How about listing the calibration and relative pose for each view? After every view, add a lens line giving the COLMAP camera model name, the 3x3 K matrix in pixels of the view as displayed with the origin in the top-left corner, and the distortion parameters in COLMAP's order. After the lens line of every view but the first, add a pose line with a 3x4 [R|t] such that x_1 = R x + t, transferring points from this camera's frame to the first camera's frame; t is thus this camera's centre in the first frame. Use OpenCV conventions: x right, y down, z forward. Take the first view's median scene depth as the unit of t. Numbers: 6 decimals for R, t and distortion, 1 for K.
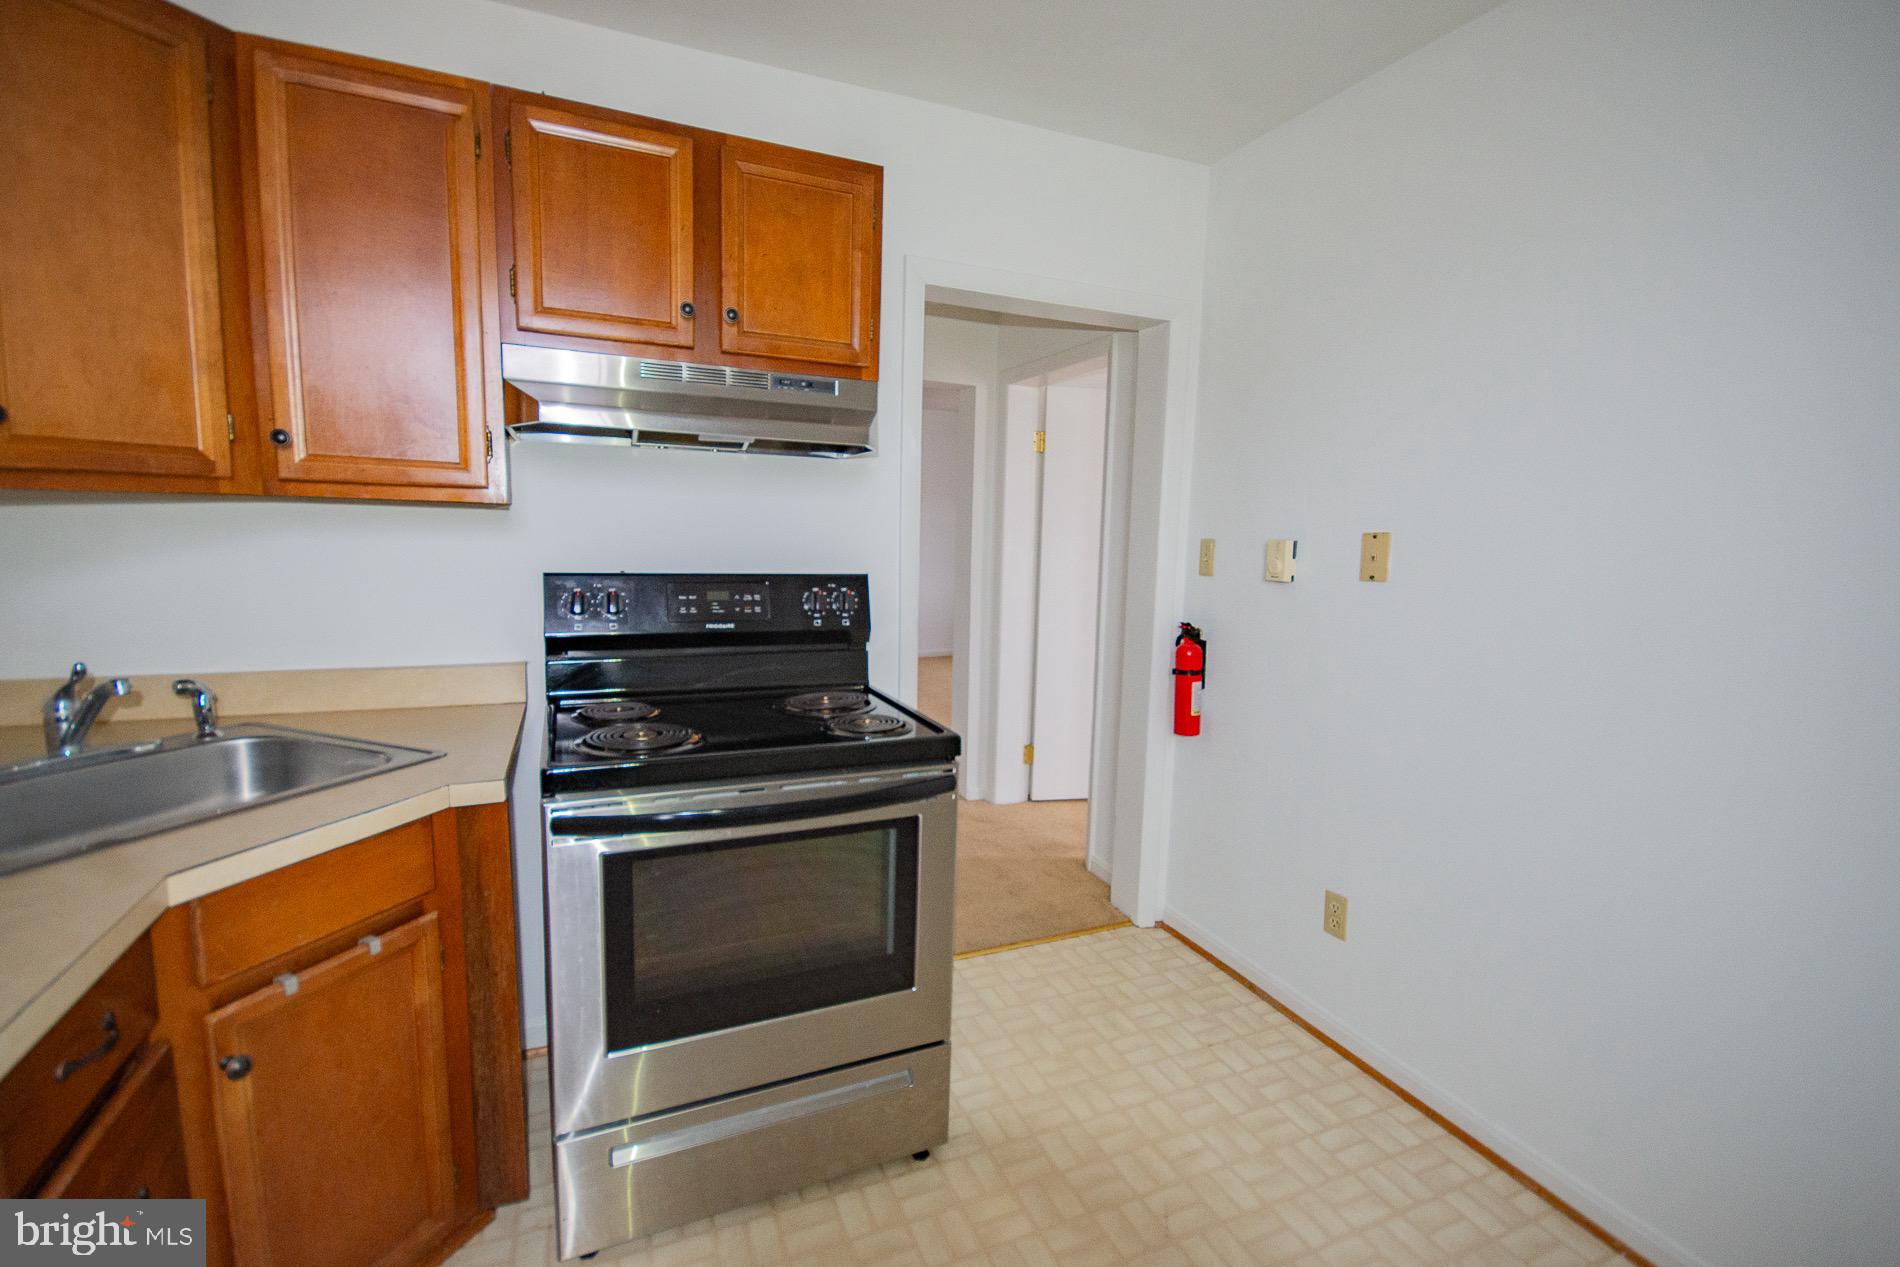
lens RADIAL K [[859.5, 0, 943.3], [0, 859.5, 631.0], [0, 0, 1]] dist [0.000950, 0.000246]
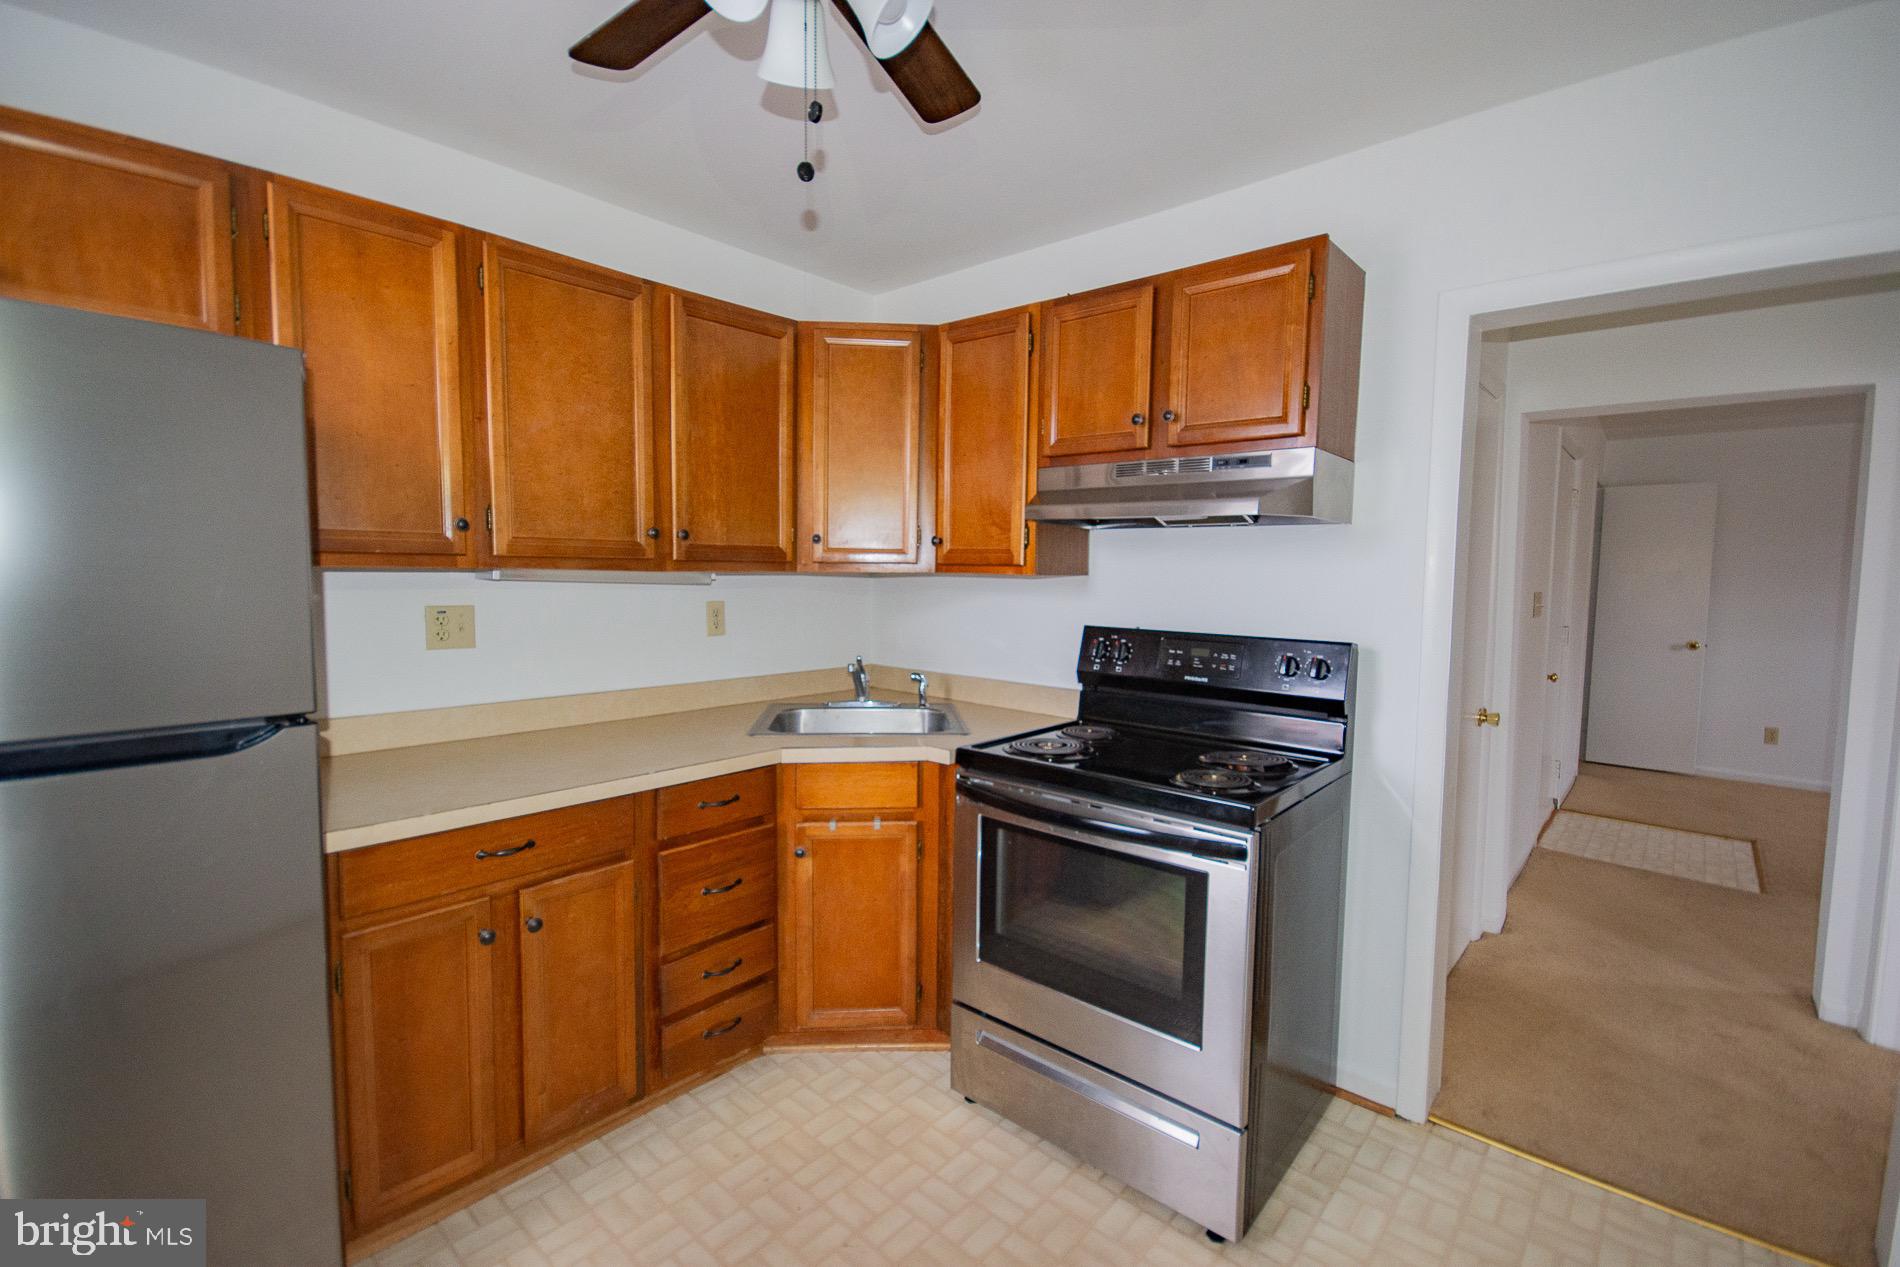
lens RADIAL K [[833.6, 0, 946.0], [0, 833.6, 629.8], [0, 0, 1]] dist [0.000256, 0.000091]
pose [[0.426396, 0.041976, -0.903562, 0.701917], [-0.118618, 0.992891, -0.009850, -0.023868], [0.896725, 0.111379, 0.428344, 0.264001]]
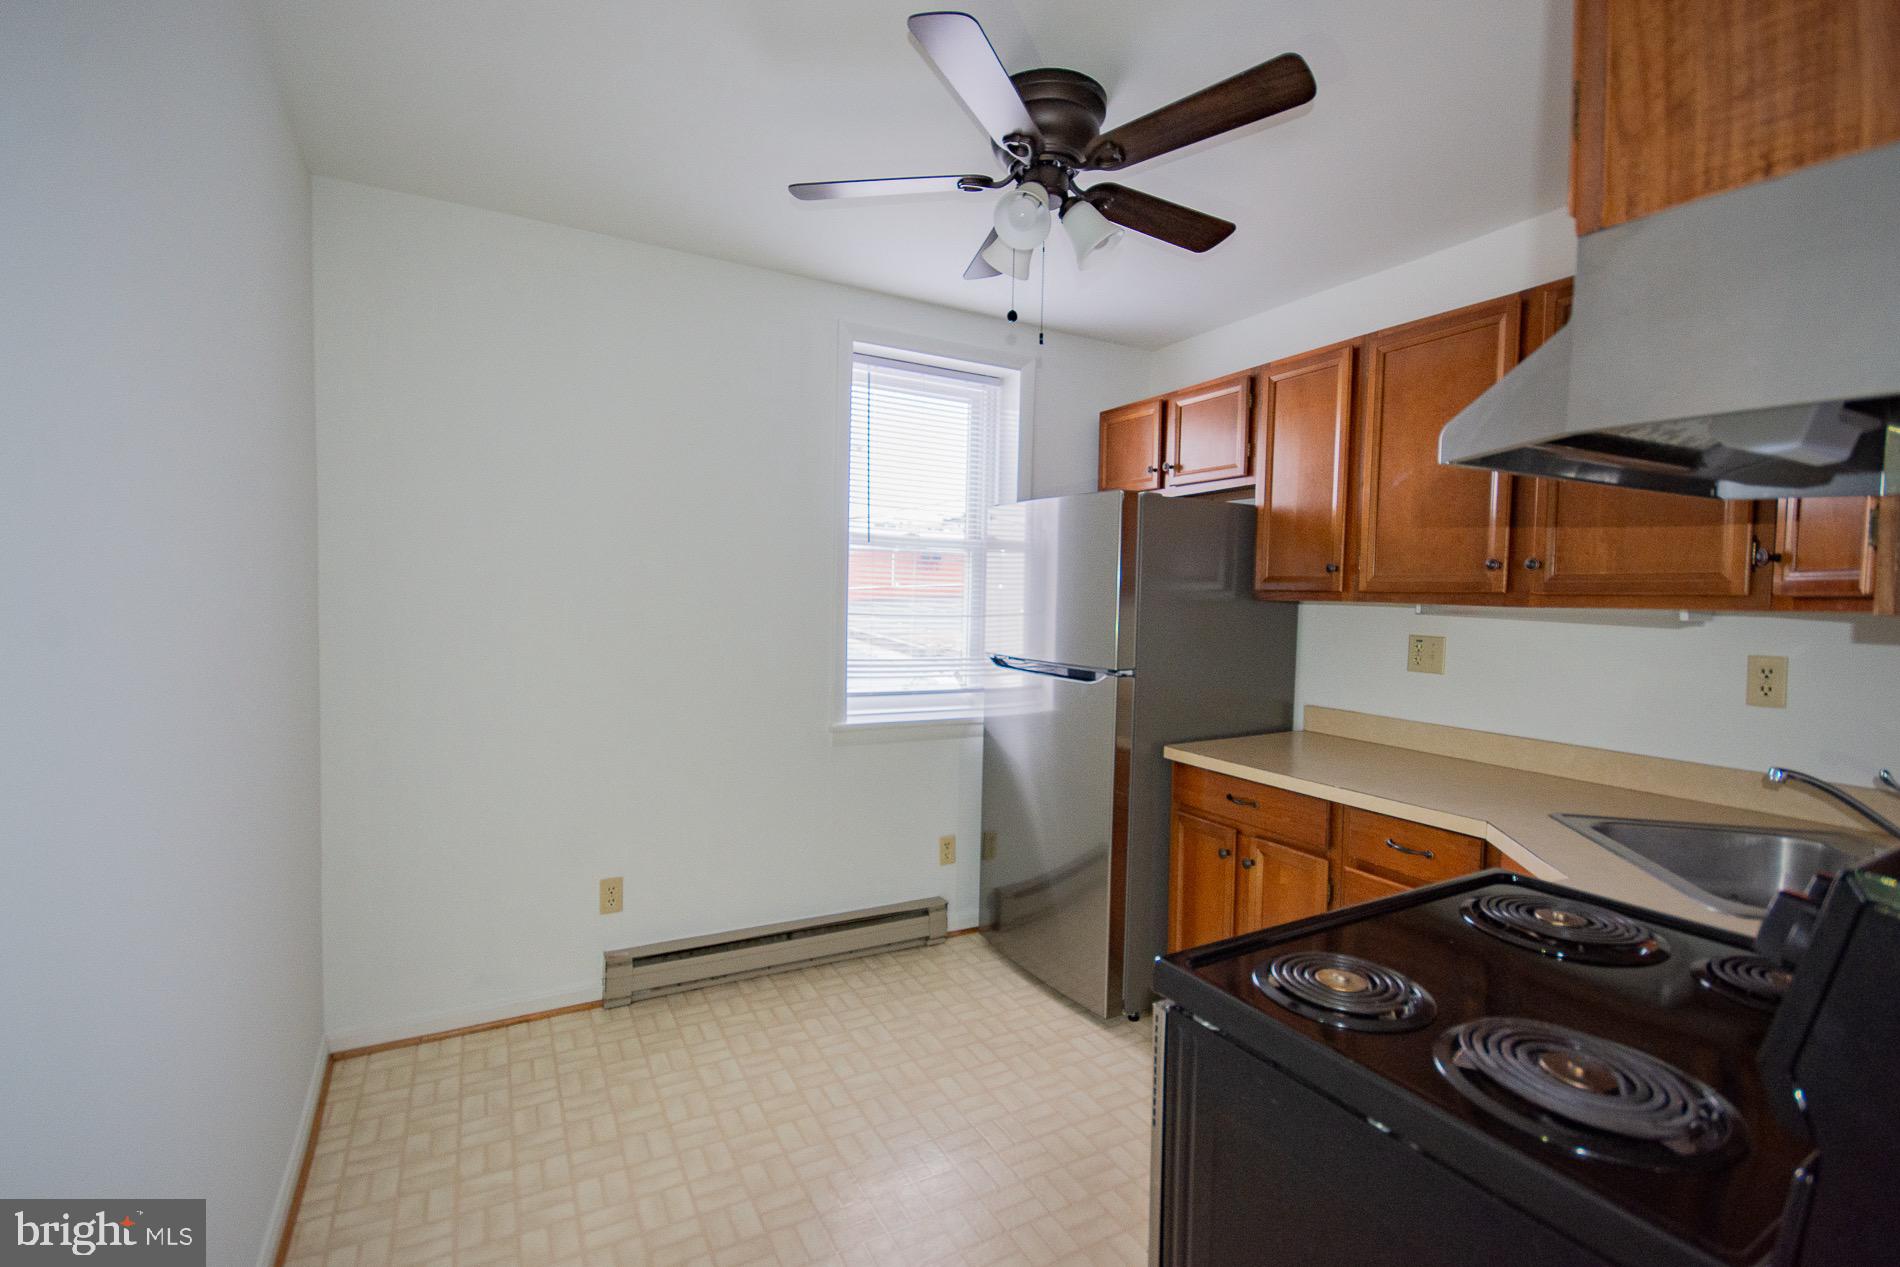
lens RADIAL K [[859.5, 0, 943.3], [0, 859.5, 631.0], [0, 0, 1]] dist [0.000950, 0.000246]
pose [[-0.994897, -0.040790, -0.092284, 0.232924], [-0.056168, 0.983716, 0.170730, -0.205470], [0.083818, 0.175042, -0.980987, 1.557299]]
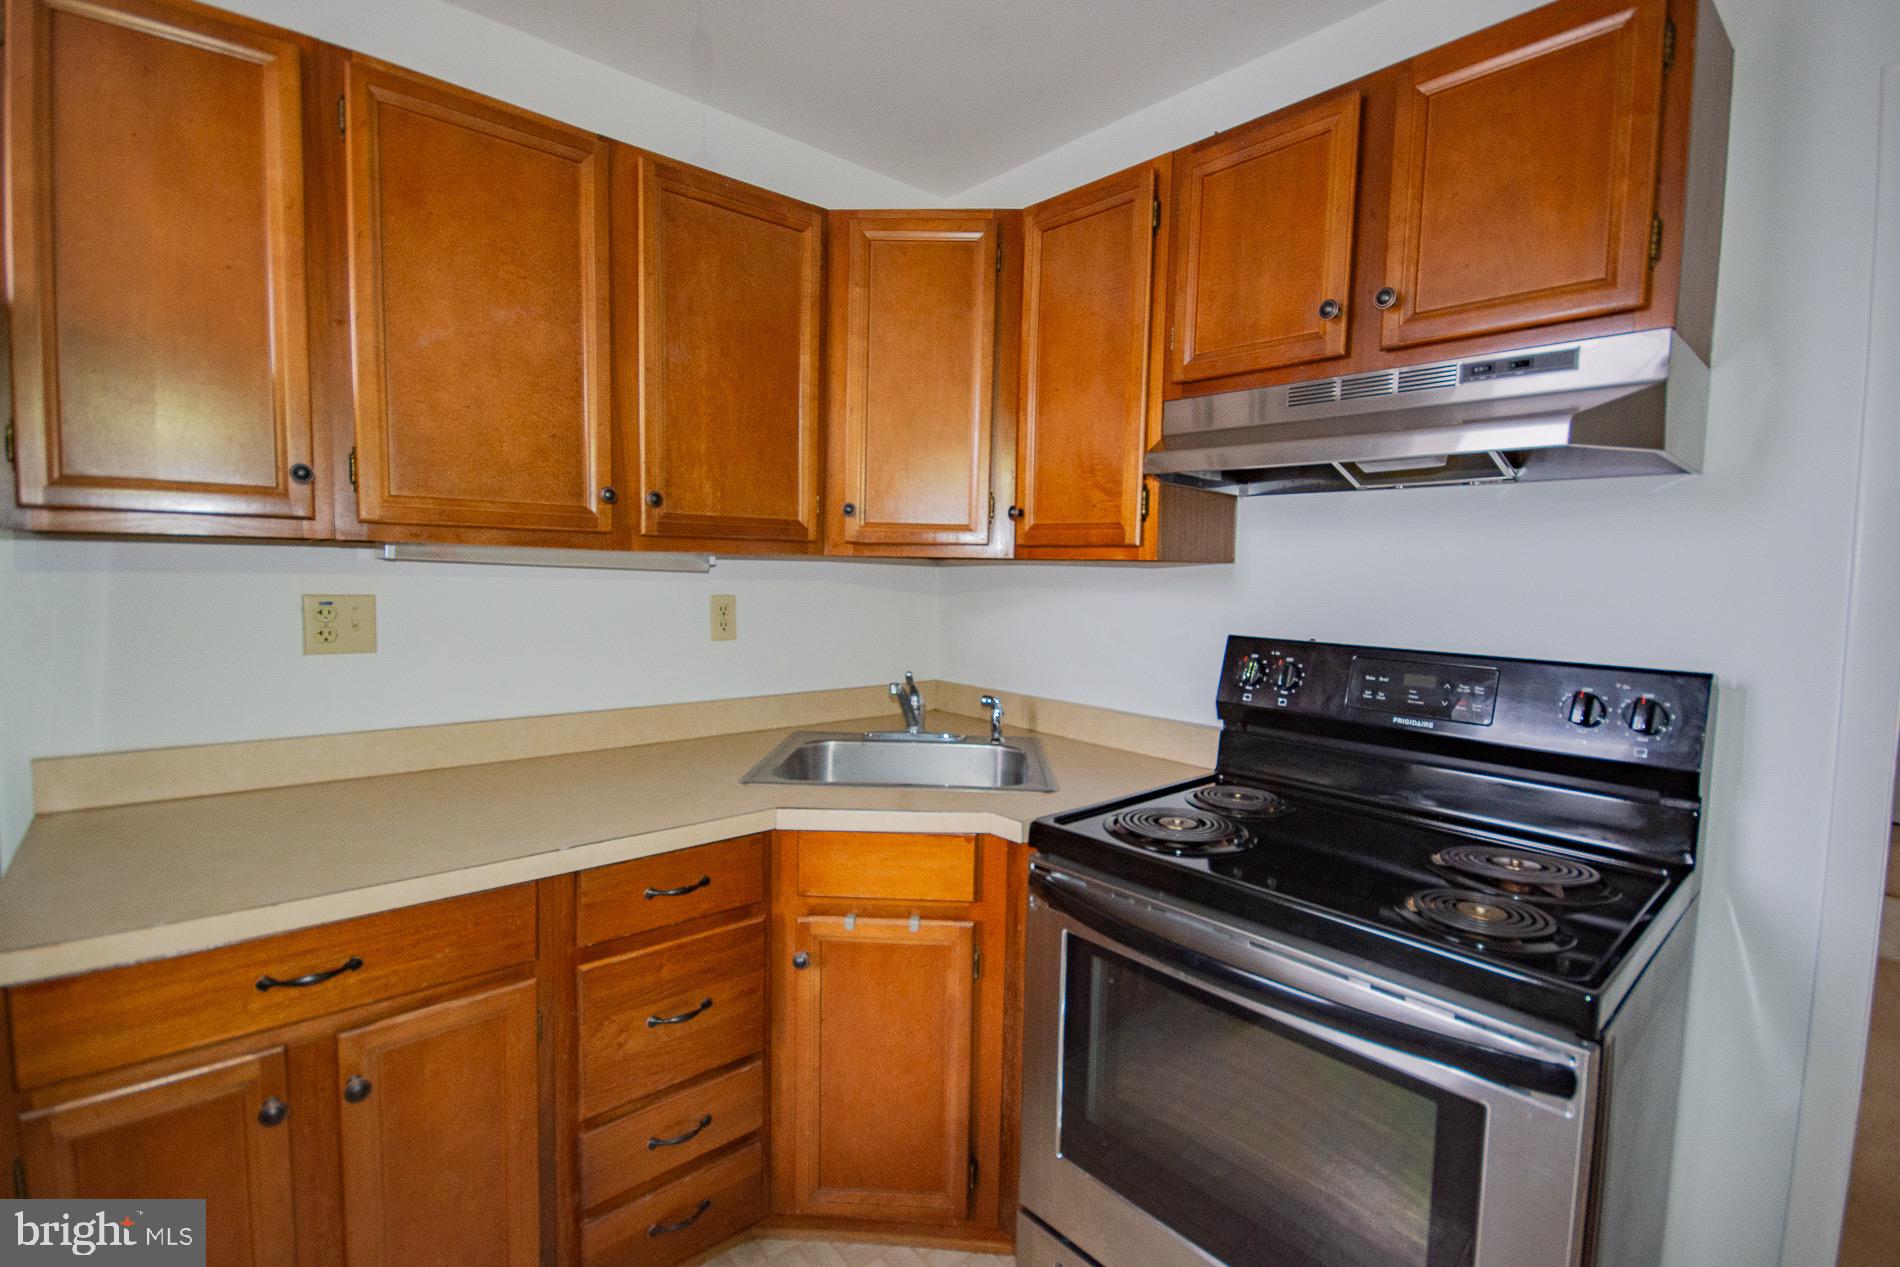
lens RADIAL K [[866.4, 0, 950.0], [0, 866.4, 633.5], [0, 0, 1]] dist [0.000312, -0.000136]
pose [[0.317206, 0.048864, -0.947097, 0.361255], [-0.134779, 0.990858, 0.005981, -0.037925], [0.938731, 0.125752, 0.320892, 0.460101]]
